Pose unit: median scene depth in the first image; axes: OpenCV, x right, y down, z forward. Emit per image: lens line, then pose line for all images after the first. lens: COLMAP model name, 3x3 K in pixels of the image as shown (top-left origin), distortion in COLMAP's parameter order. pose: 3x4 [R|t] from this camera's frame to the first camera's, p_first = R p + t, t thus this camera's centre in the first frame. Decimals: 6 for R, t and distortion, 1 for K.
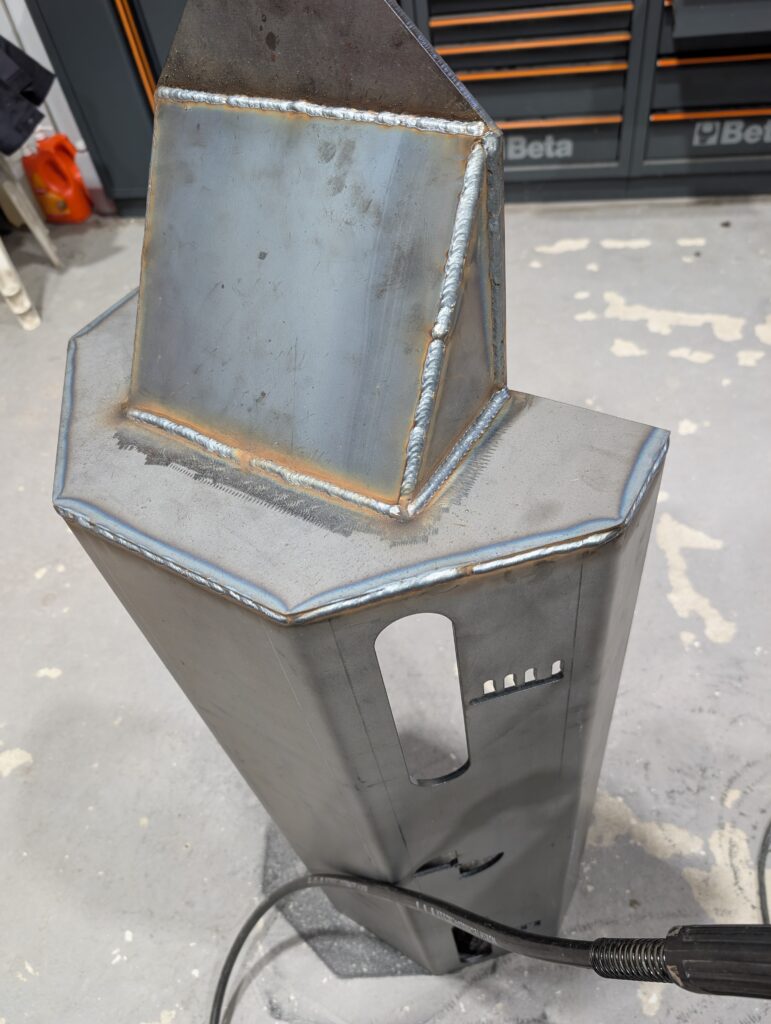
lens RADIAL K [[728.3, 0, 390.7], [0, 728.3, 518.7], [0, 0, 1]] dist [0.004270, -0.000639]
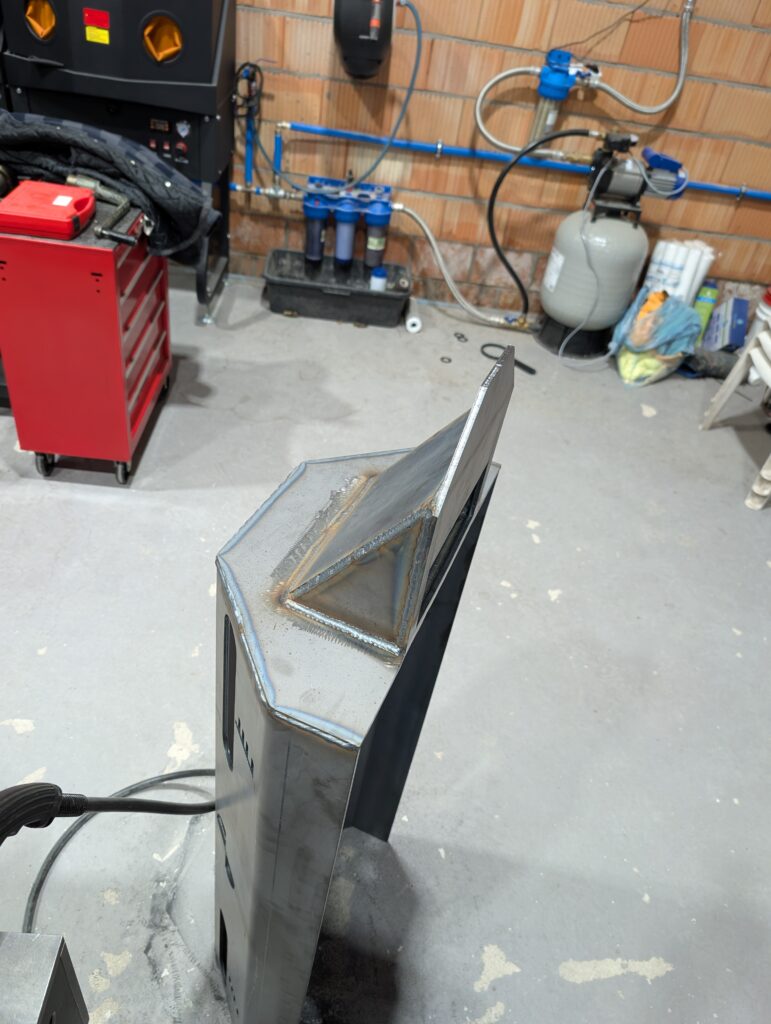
lens RADIAL K [[728.3, 0, 387.6], [0, 728.3, 507.2], [0, 0, 1]] dist [0.004270, -0.000639]
pose [[0.125915, 0.706218, -0.696708, 0.979657], [-0.825521, 0.464057, 0.321196, -0.769119], [0.550147, 0.534703, 0.641429, -0.030370]]
